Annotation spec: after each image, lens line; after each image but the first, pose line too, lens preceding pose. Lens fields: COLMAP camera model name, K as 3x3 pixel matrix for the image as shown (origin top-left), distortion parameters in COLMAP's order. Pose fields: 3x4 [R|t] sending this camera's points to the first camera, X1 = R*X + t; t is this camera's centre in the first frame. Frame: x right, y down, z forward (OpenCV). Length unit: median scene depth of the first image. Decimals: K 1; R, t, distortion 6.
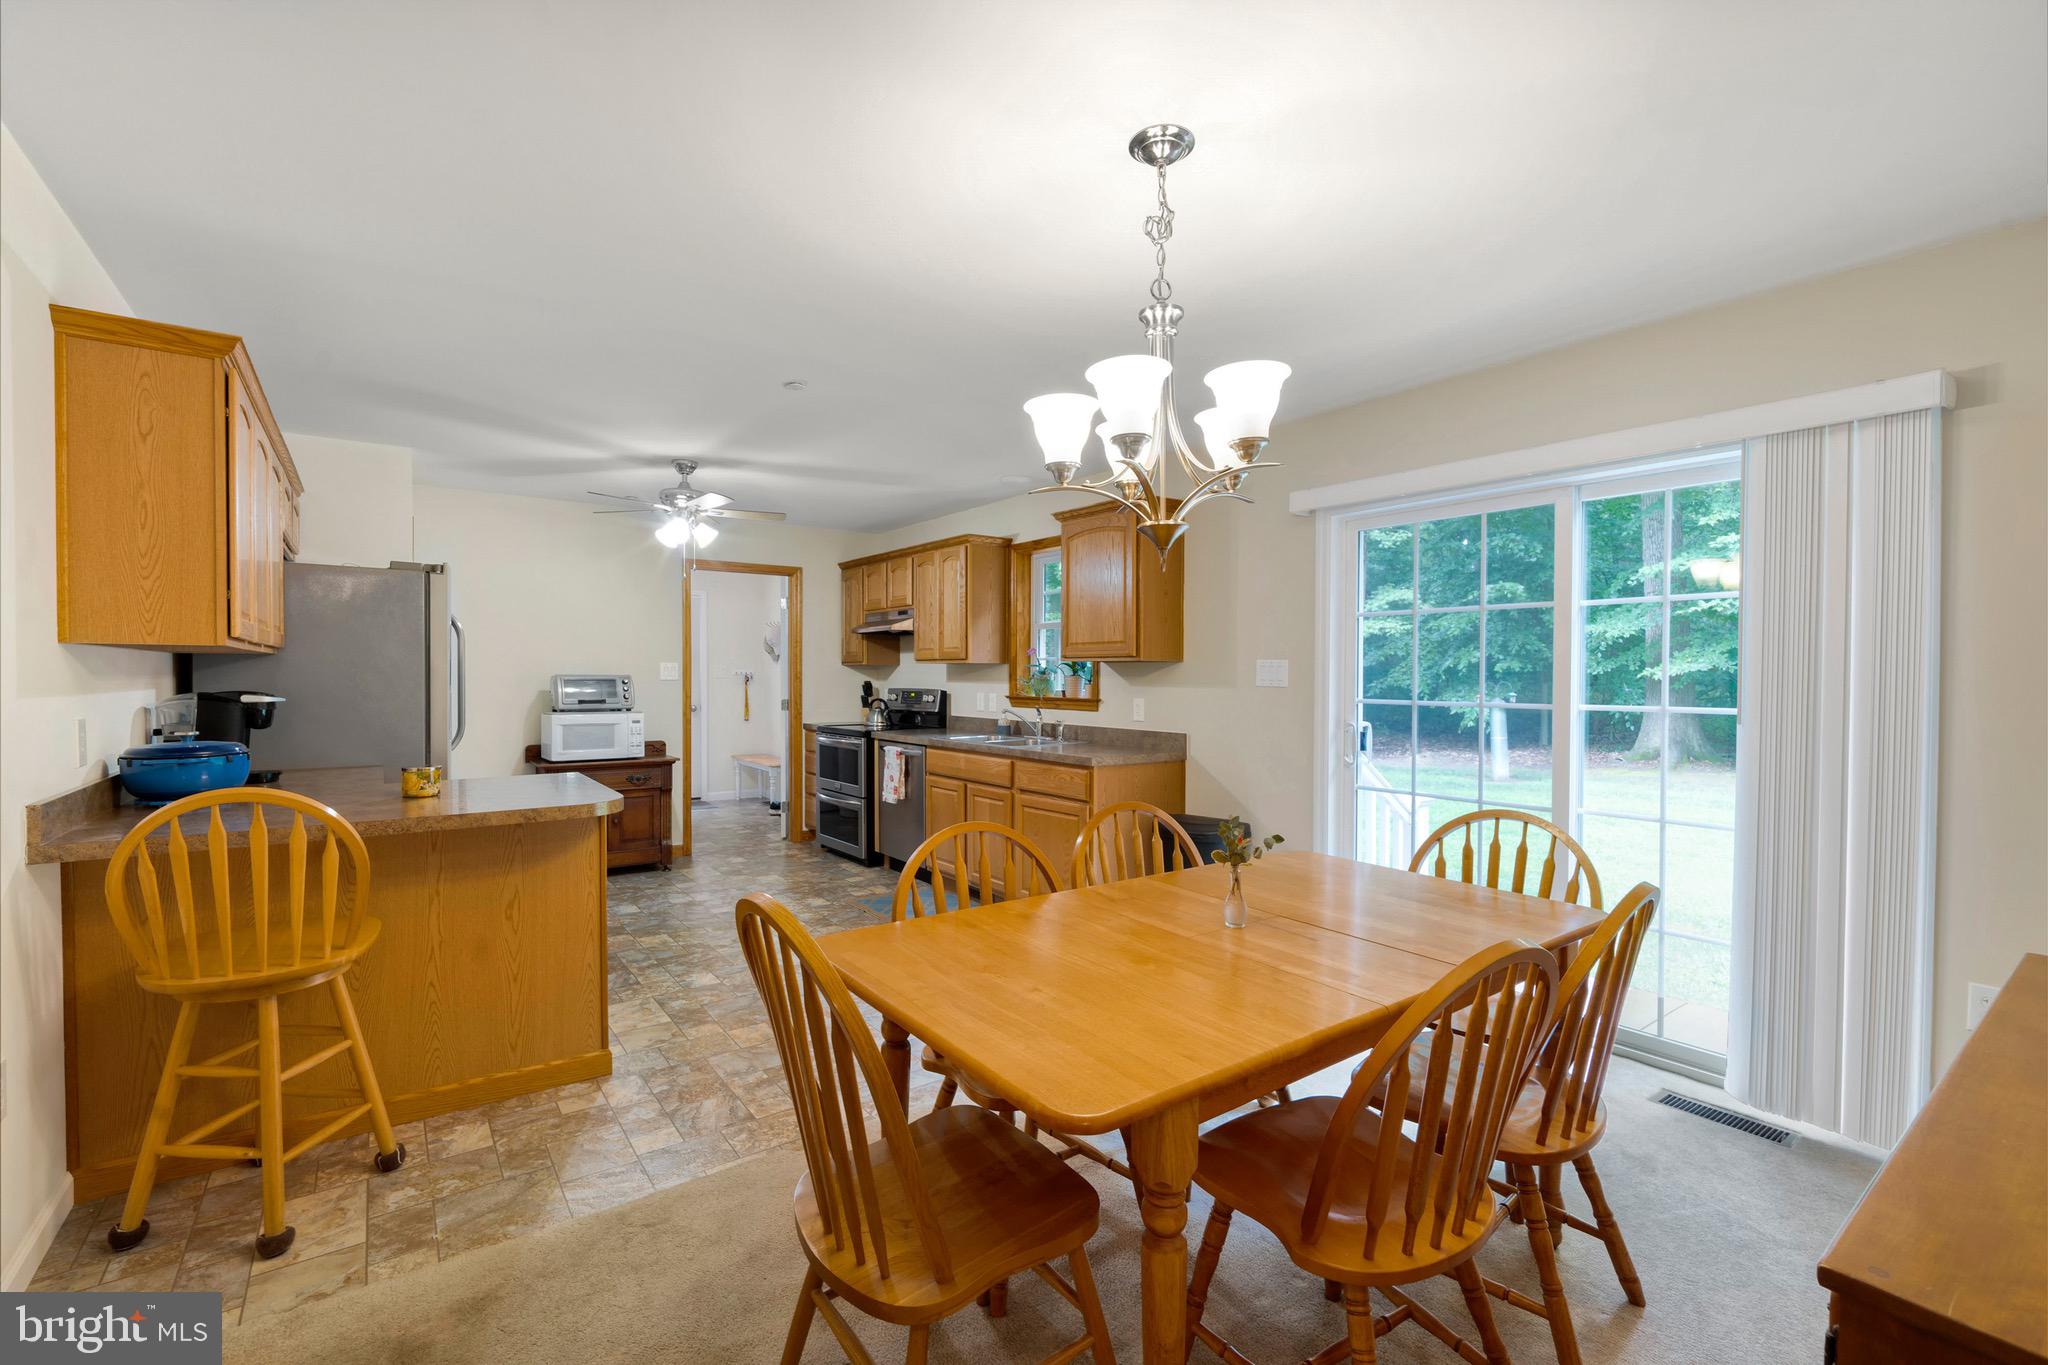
lens RADIAL K [[889.5, 0, 1030.1], [0, 889.5, 677.3], [0, 0, 1]] dist [-0.001158, 0.001001]
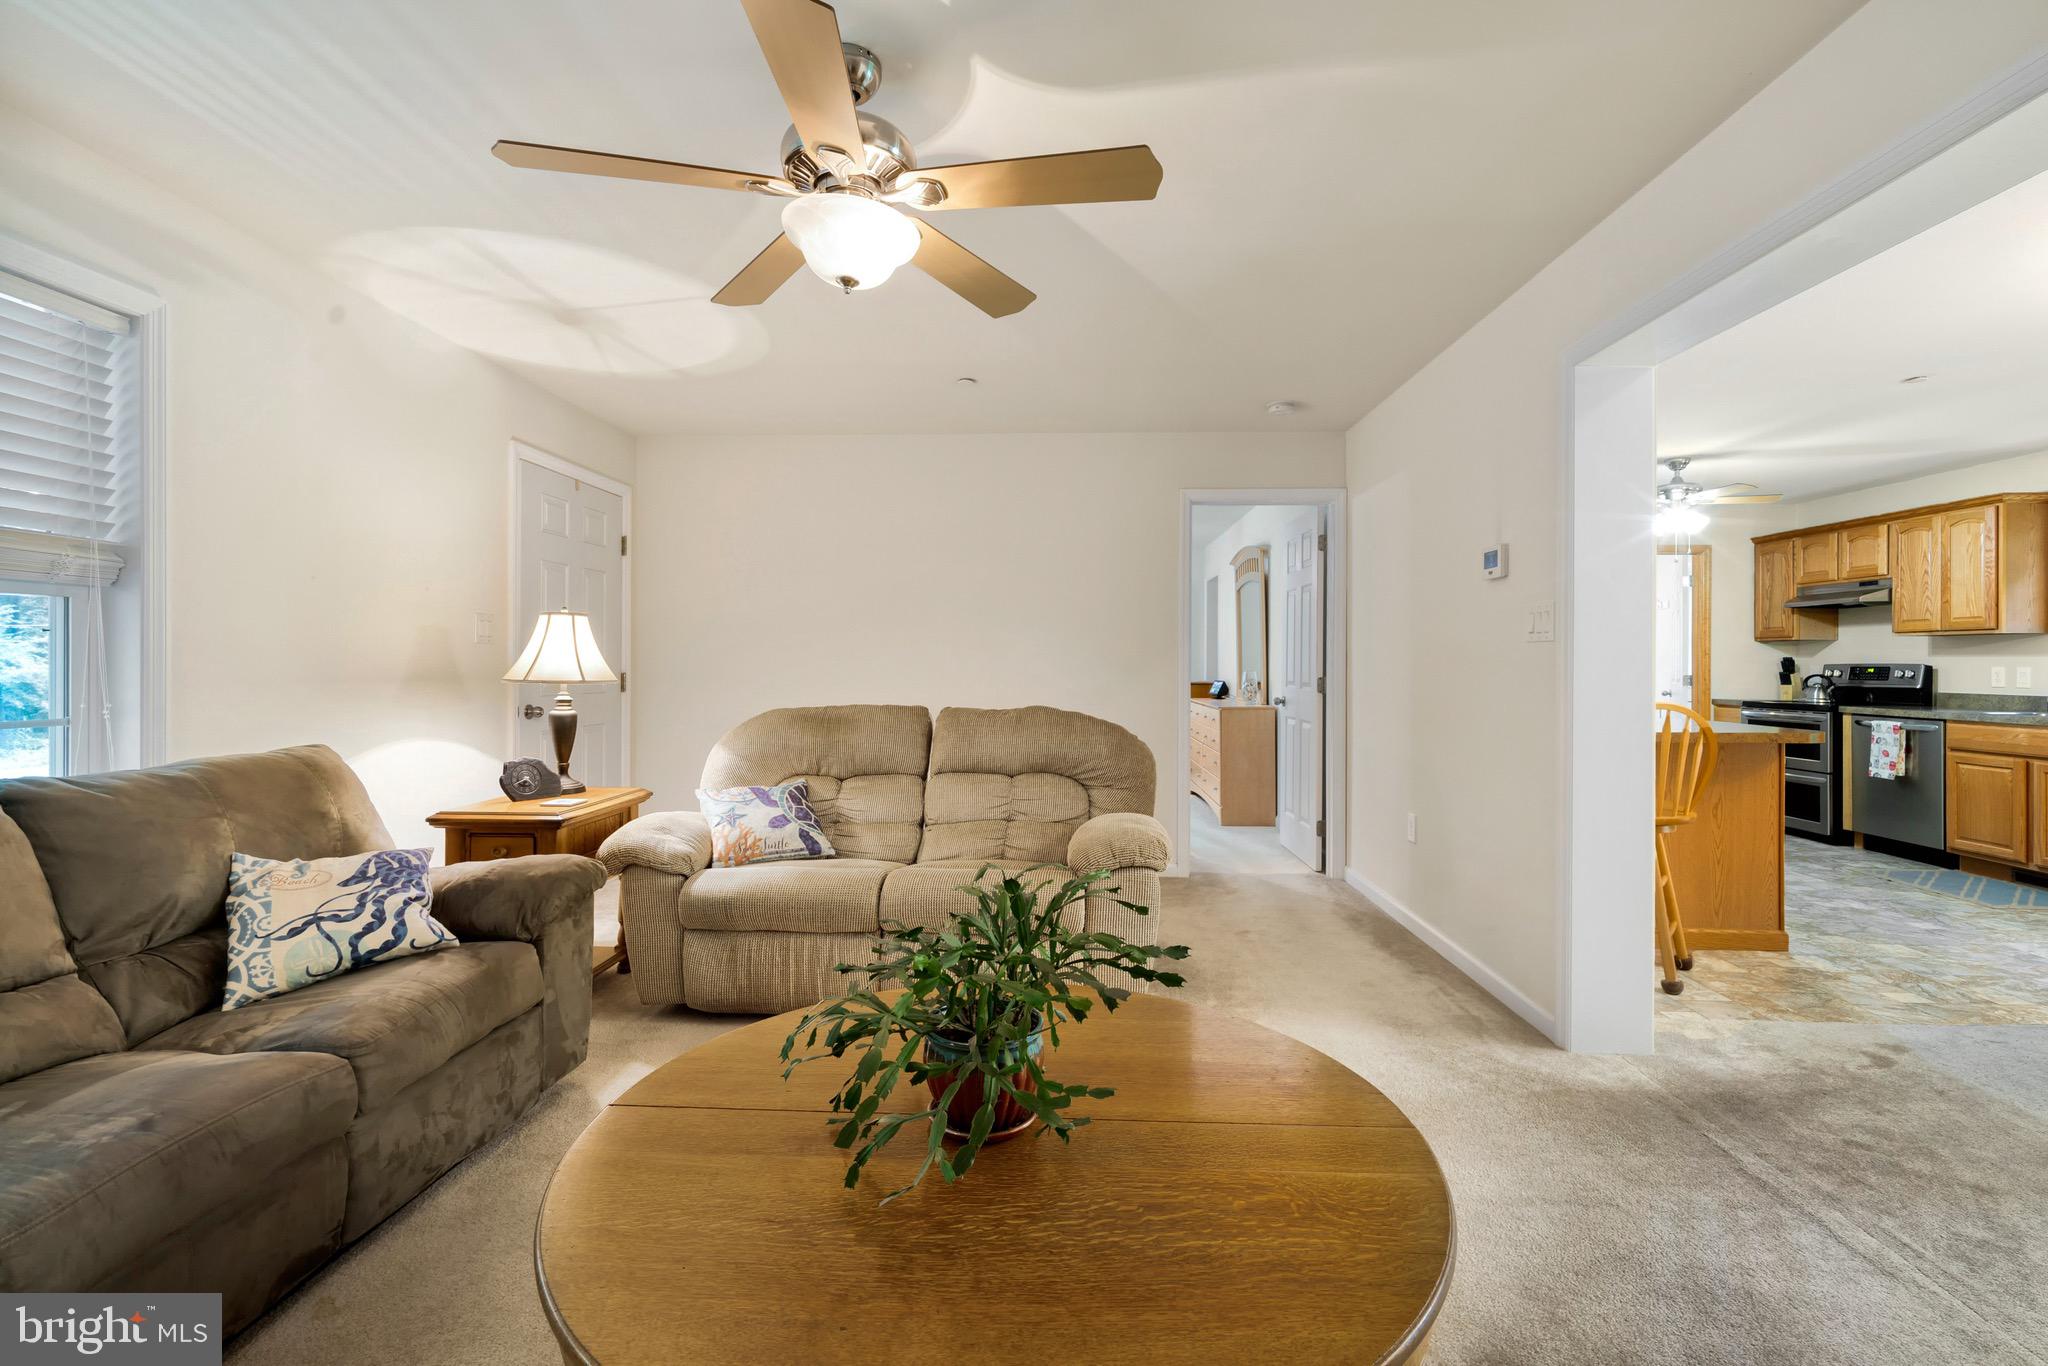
lens RADIAL K [[889.5, 0, 1023.7], [0, 889.5, 663.0], [0, 0, 1]] dist [-0.001158, 0.001001]
pose [[0.768795, 0.001424, -0.639494, -0.250812], [-0.004831, 0.999982, -0.003581, 0.022342], [0.639477, 0.005842, 0.768788, -0.341434]]
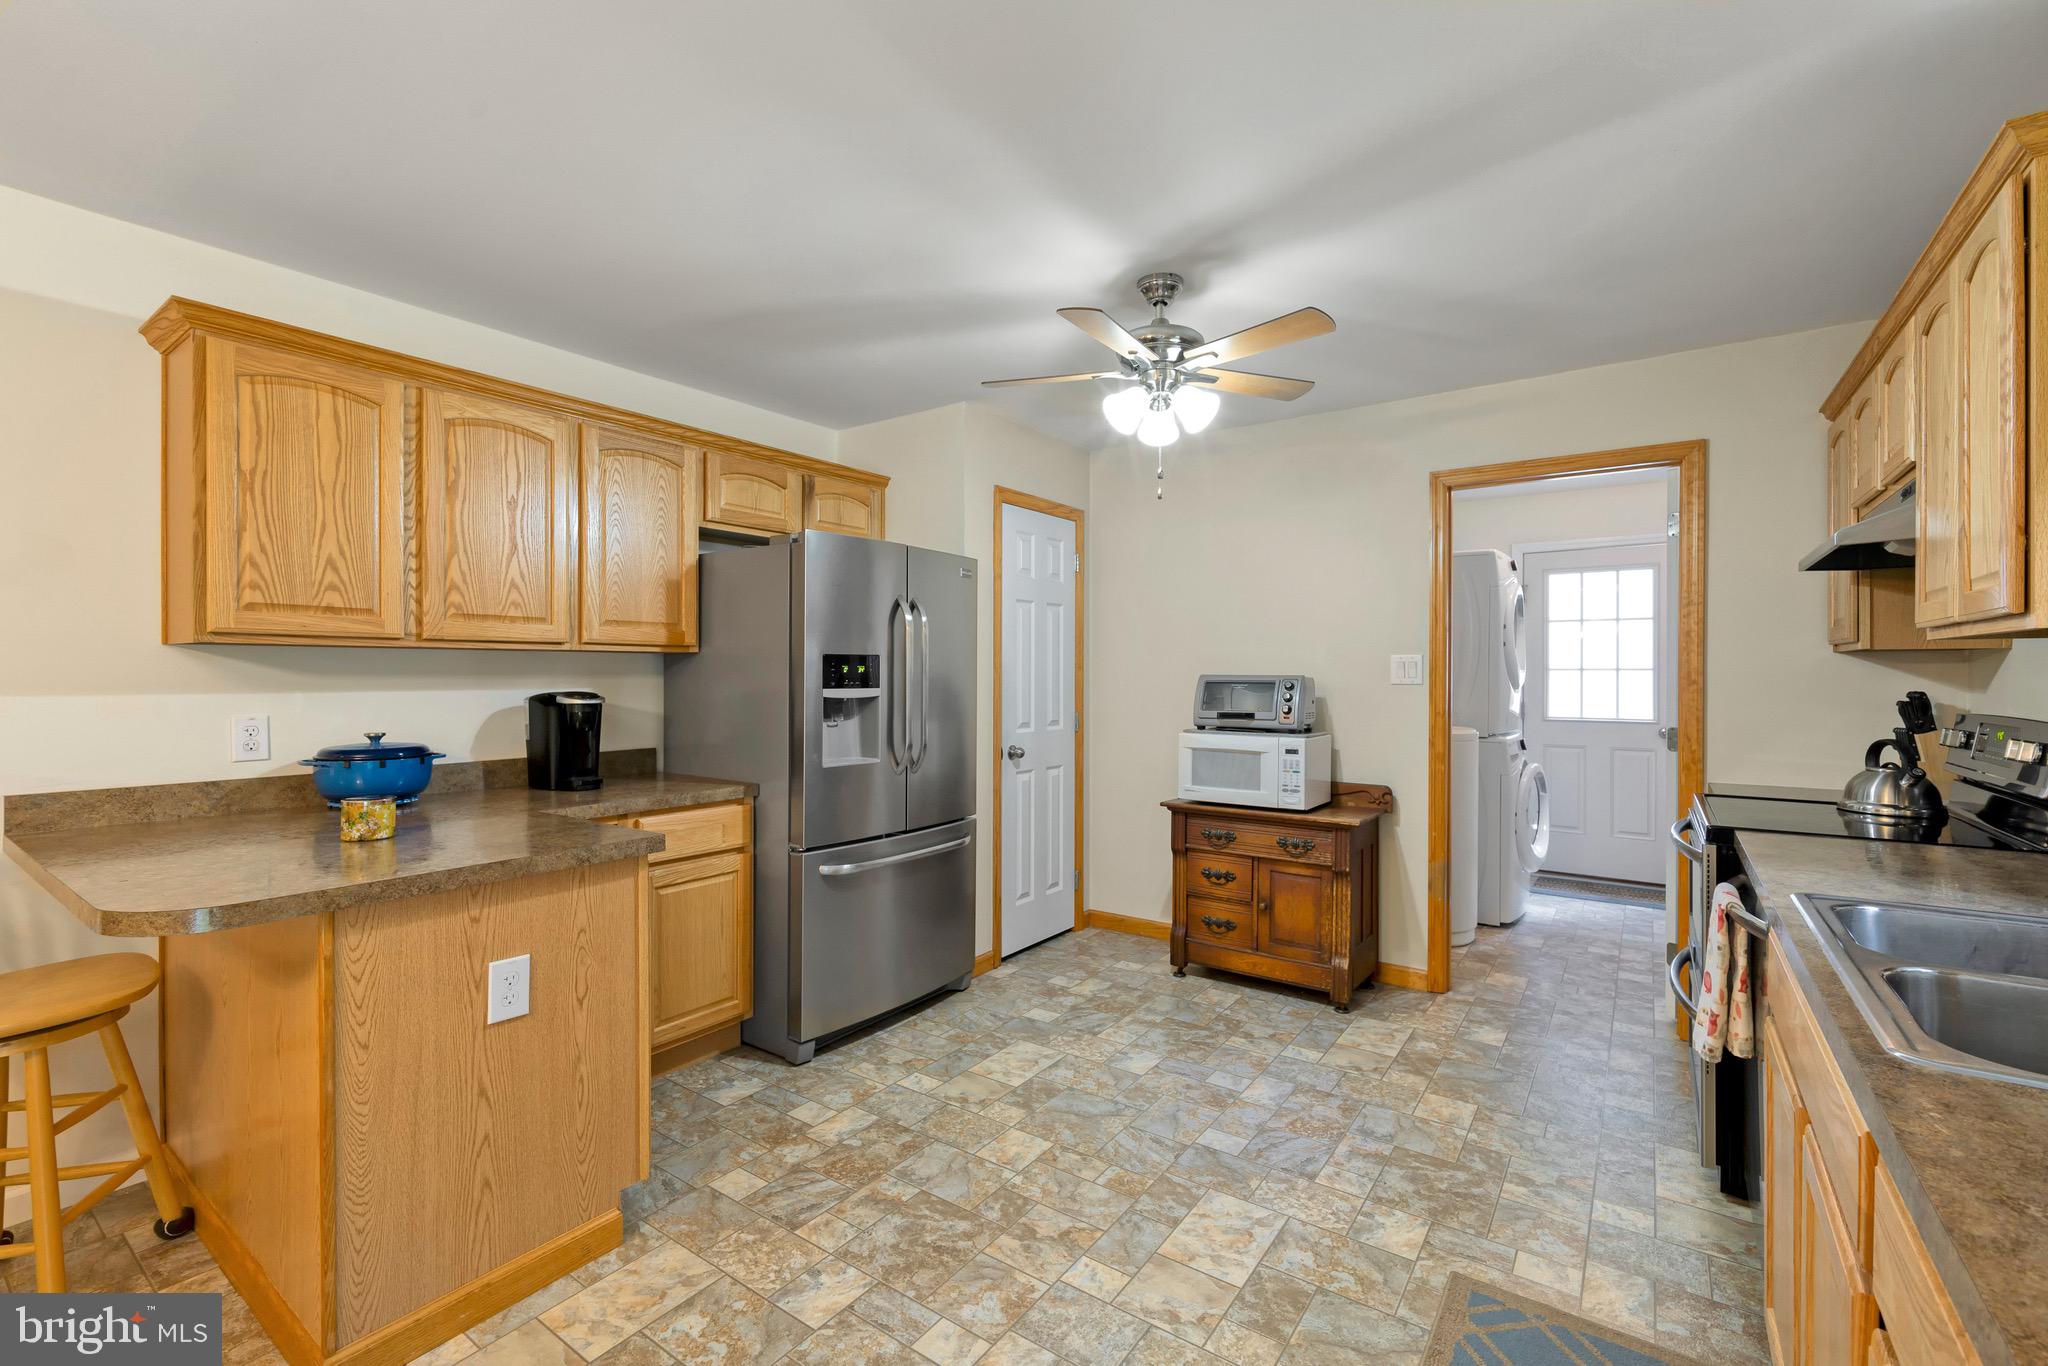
lens RADIAL K [[889.5, 0, 1009.7], [0, 889.5, 670.7], [0, 0, 1]] dist [-0.001158, 0.001001]
pose [[0.297962, -0.004667, -0.954566, 0.086858], [-0.003427, 0.999976, -0.005959, -0.001687], [0.954572, 0.005047, 0.297939, 0.625899]]
